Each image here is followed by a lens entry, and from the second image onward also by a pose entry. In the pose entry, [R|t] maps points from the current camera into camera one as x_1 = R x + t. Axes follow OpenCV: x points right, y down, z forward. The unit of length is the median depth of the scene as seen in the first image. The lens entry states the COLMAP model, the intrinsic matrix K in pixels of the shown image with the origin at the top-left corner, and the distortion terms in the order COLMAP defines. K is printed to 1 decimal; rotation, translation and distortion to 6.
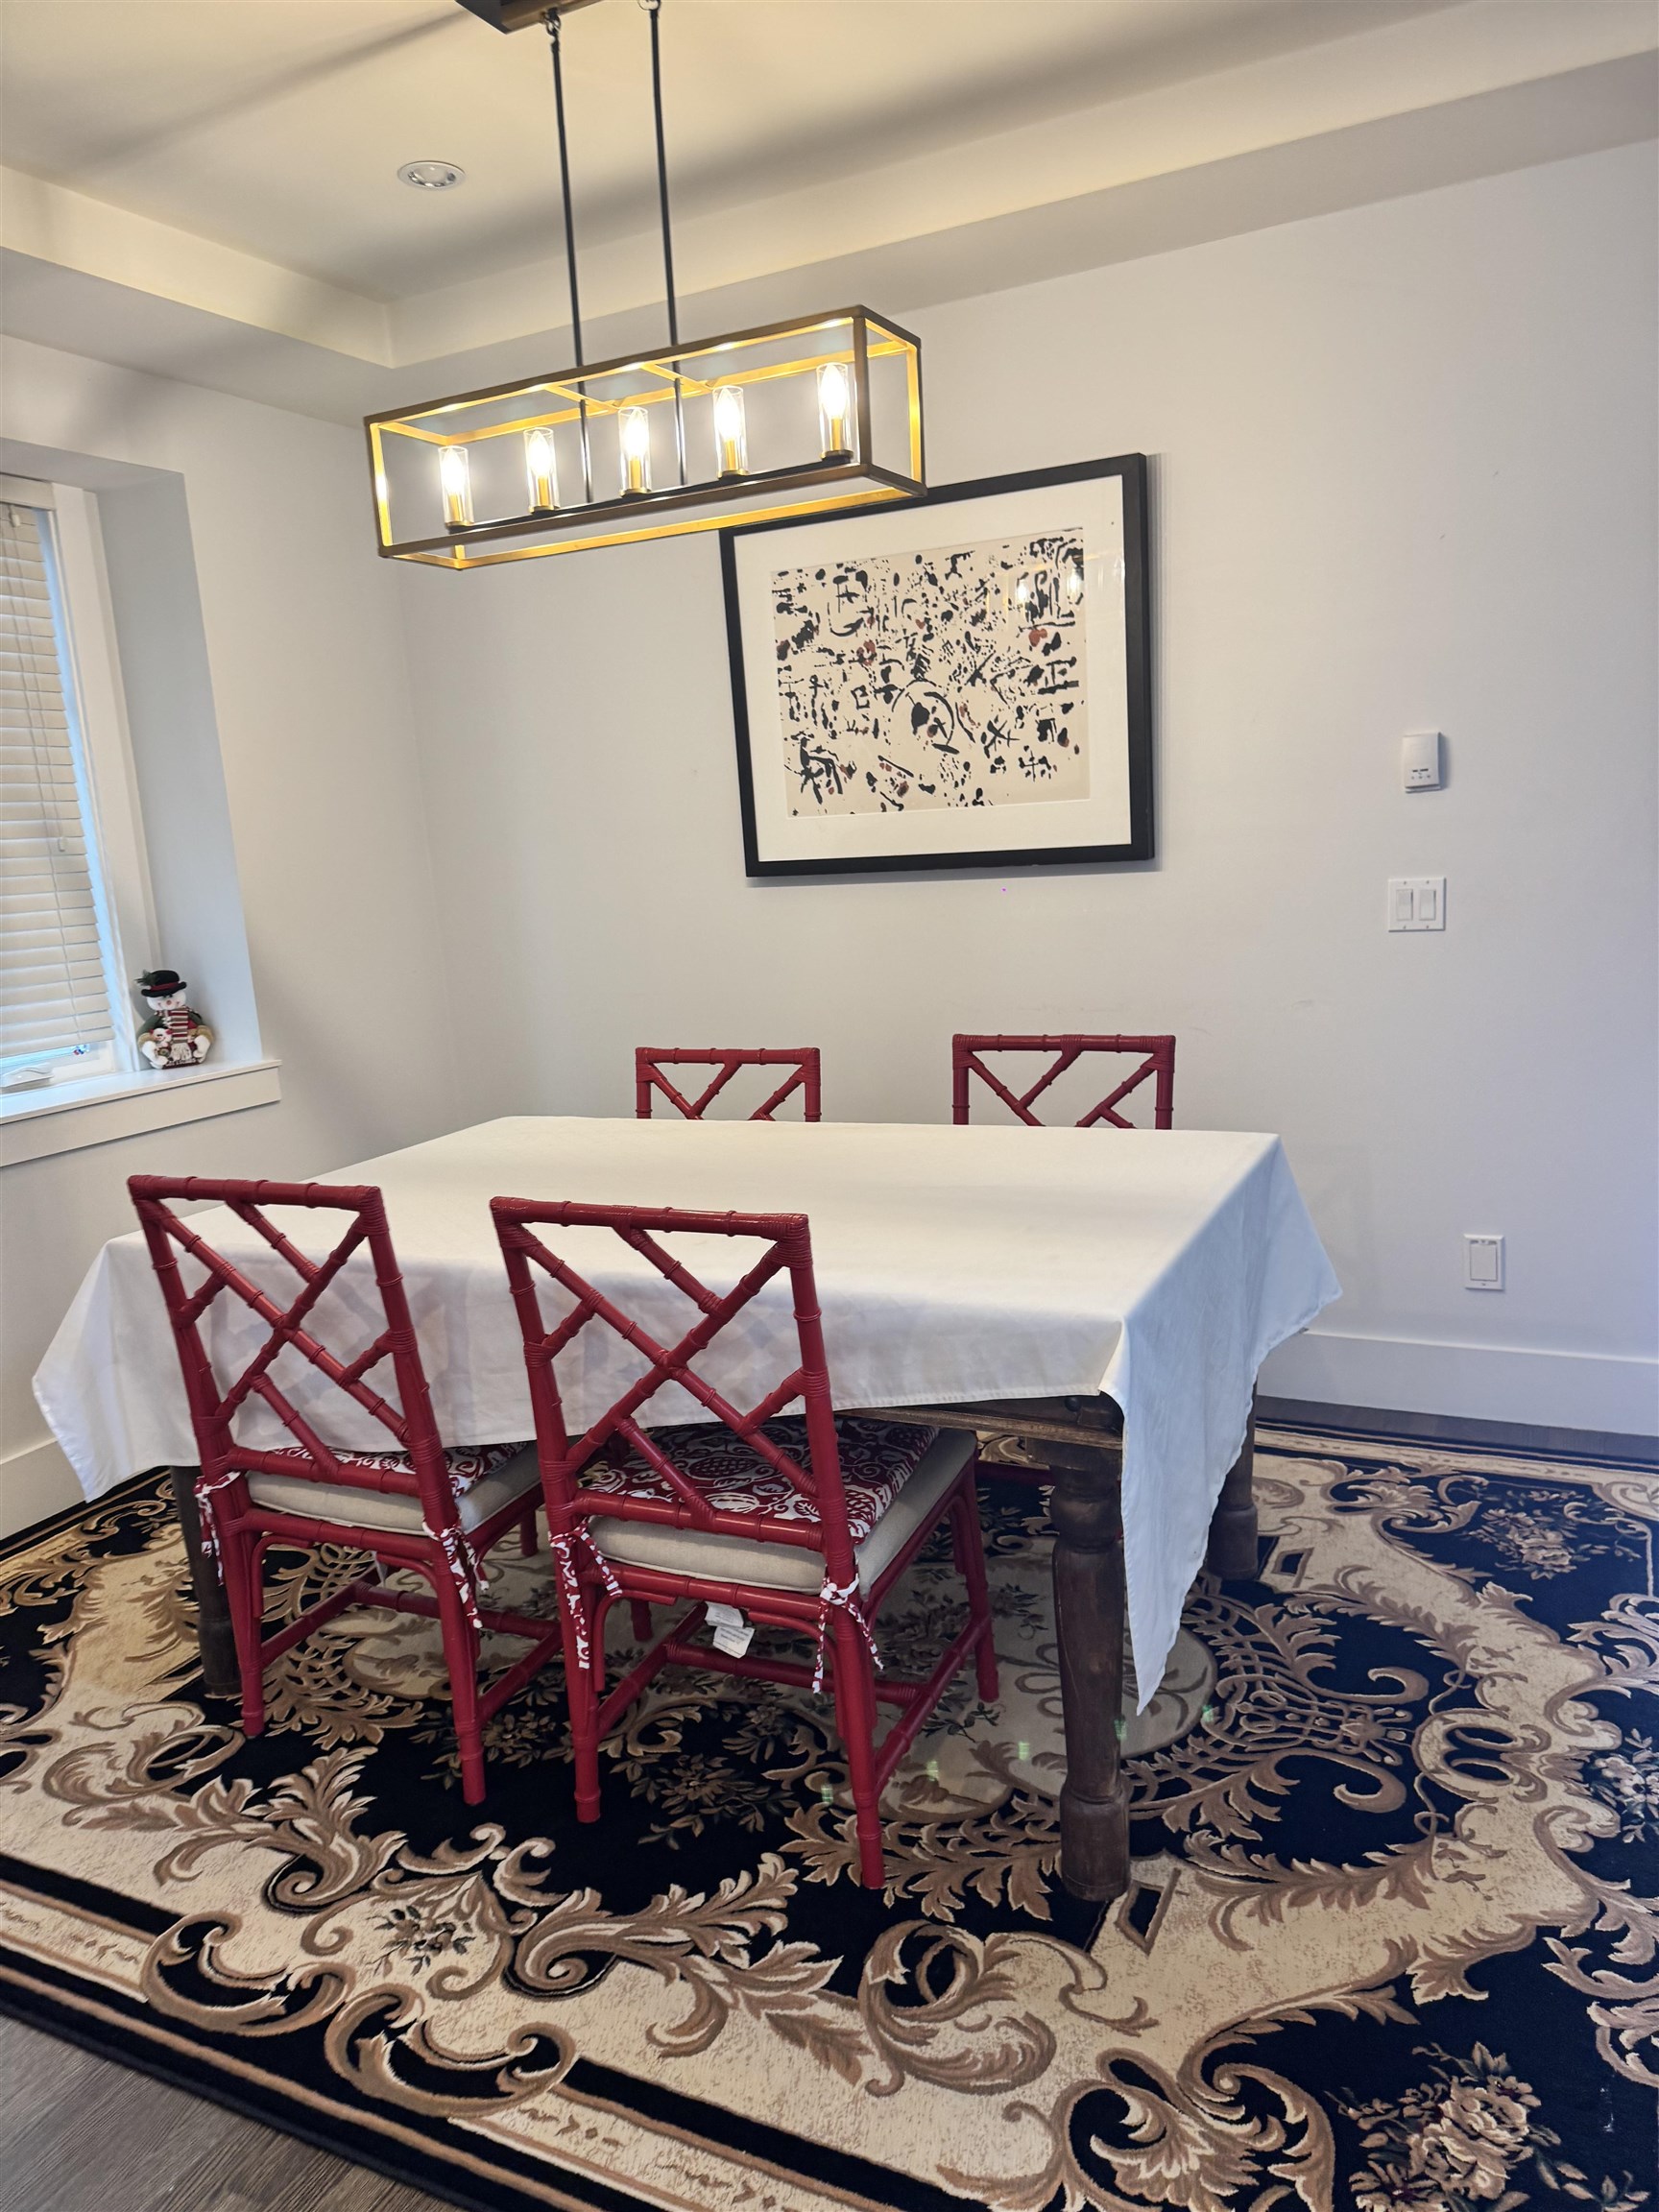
lens RADIAL K [[1557.0, 0, 827.9], [0, 1557.0, 1100.1], [0, 0, 1]] dist [0.051551, -0.056262]
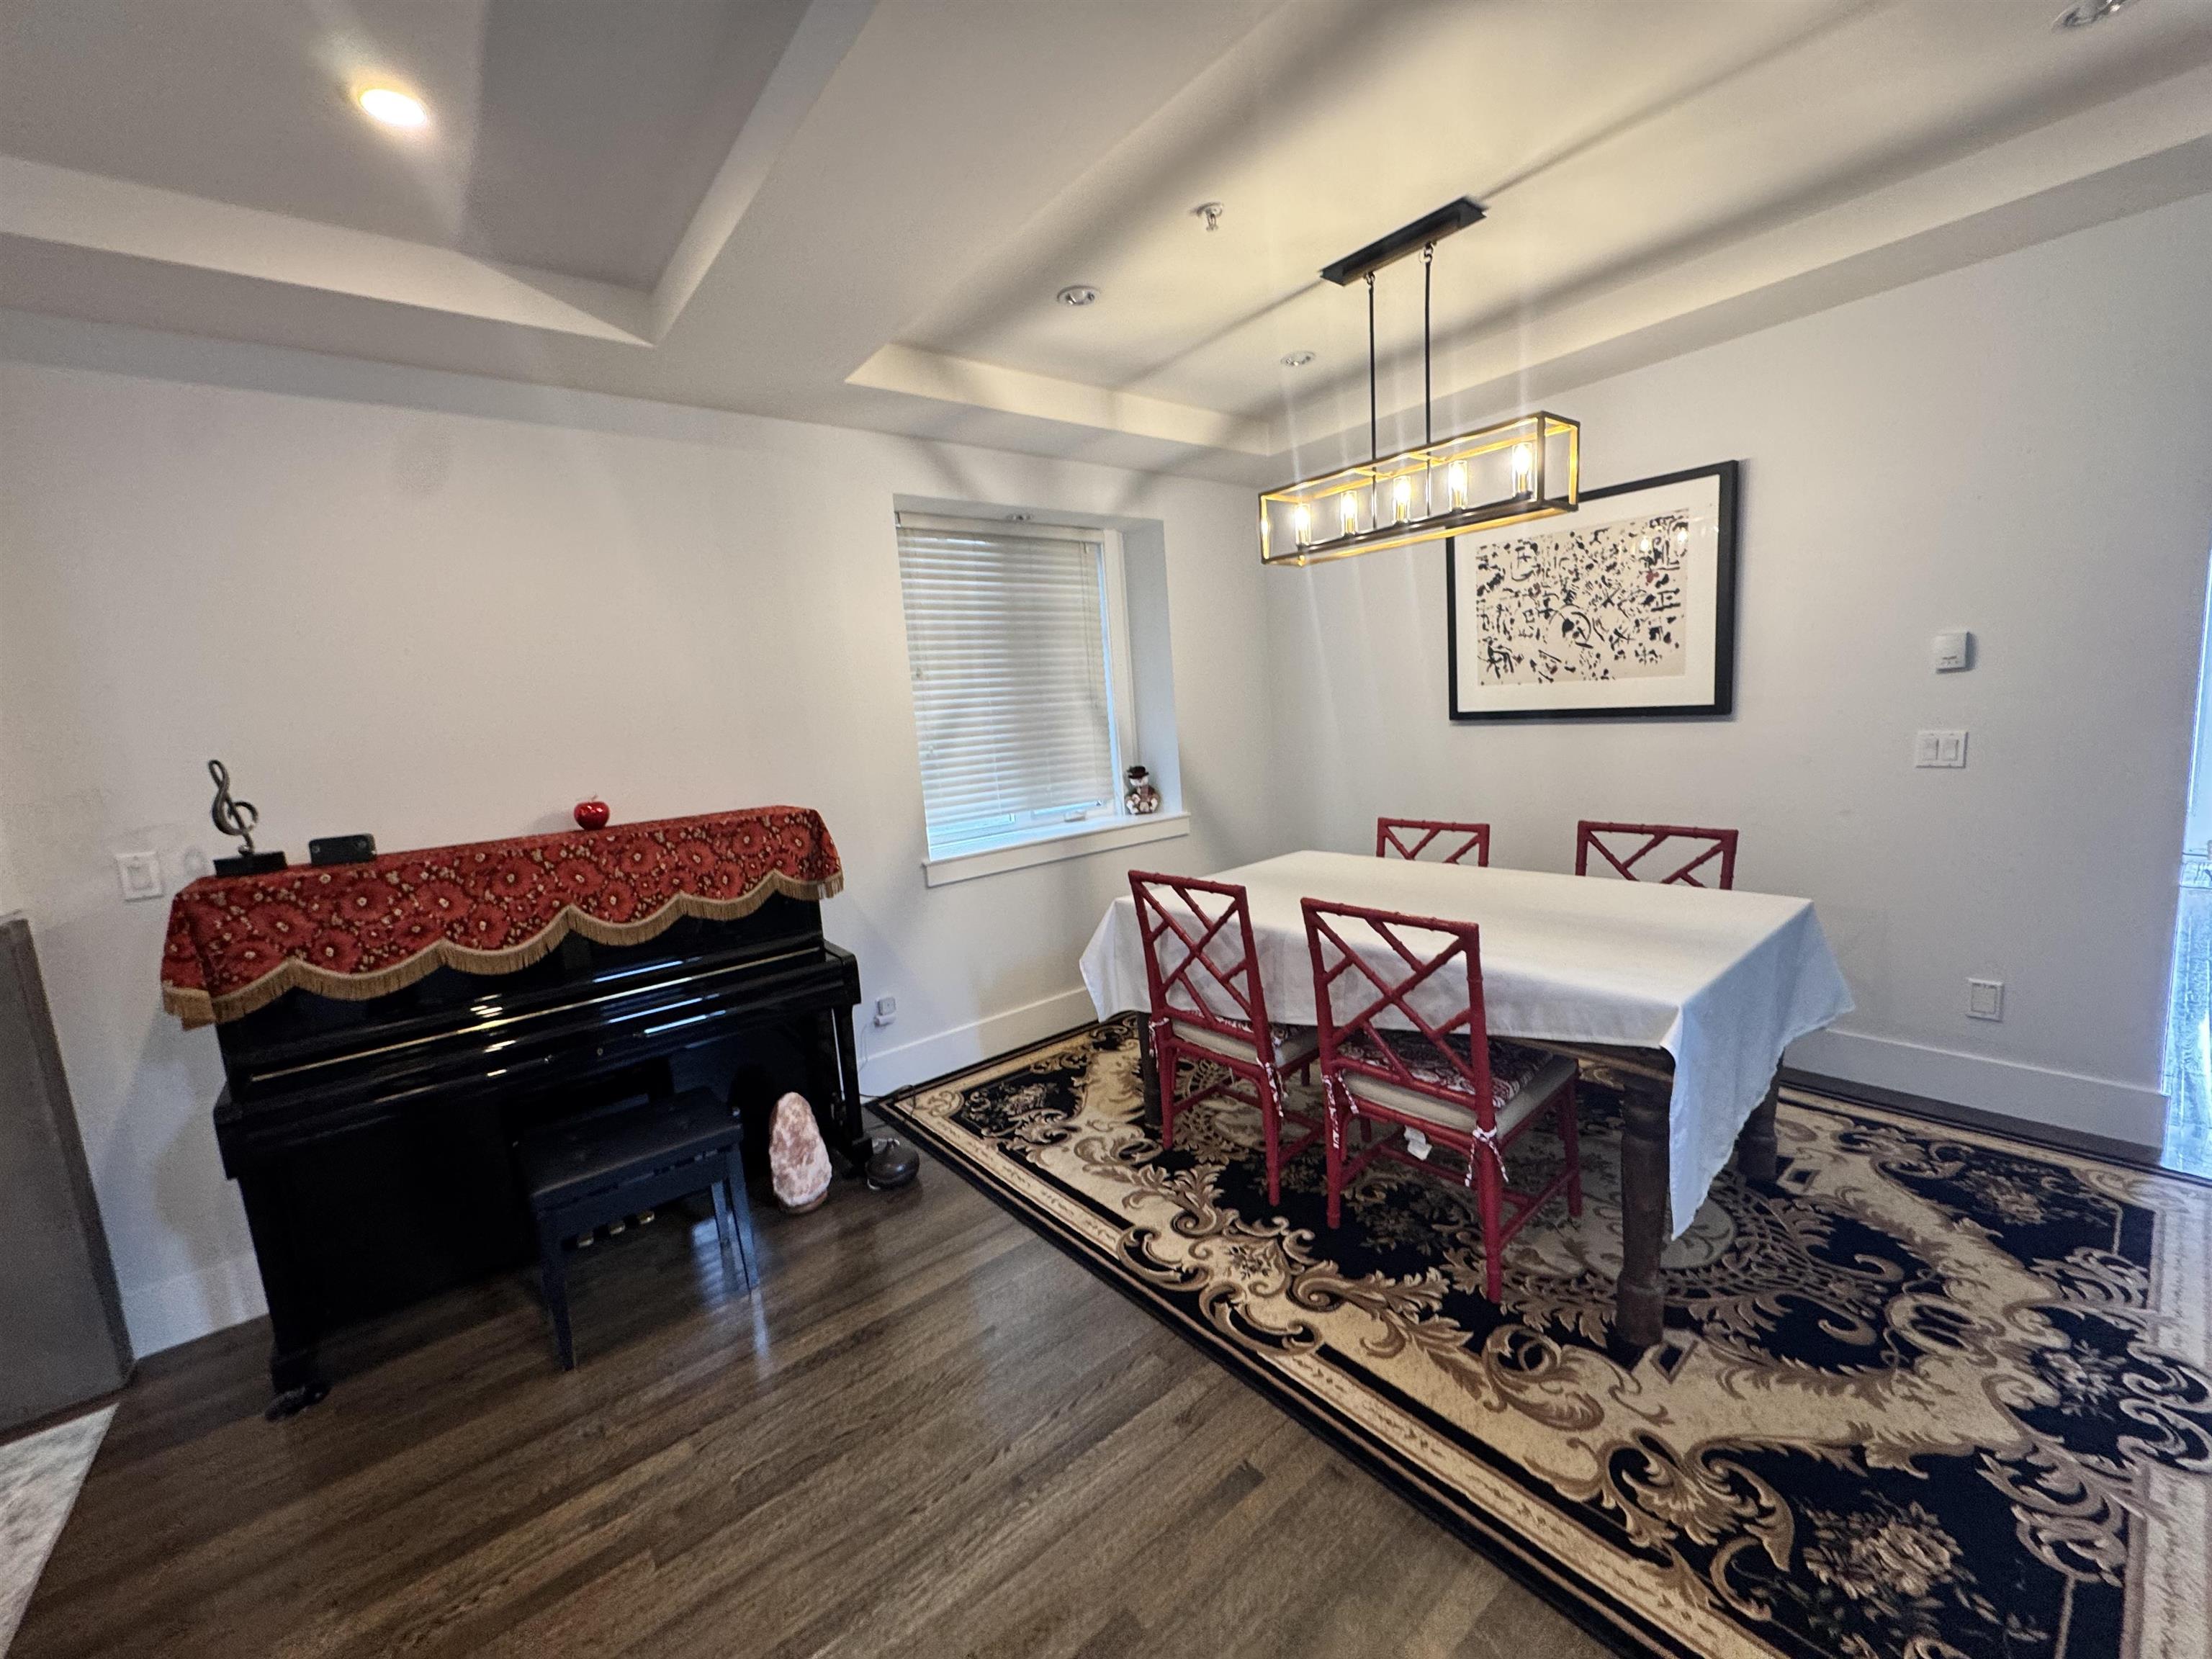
lens RADIAL K [[884.2, 0, 1104.5], [0, 884.2, 824.4], [0, 0, 1]] dist [-0.001455, 0.000703]
pose [[0.914139, 0.057602, -0.401288, -0.004016], [-0.061299, 0.998113, 0.003632, -0.015519], [0.400740, 0.021279, 0.915945, -0.099304]]
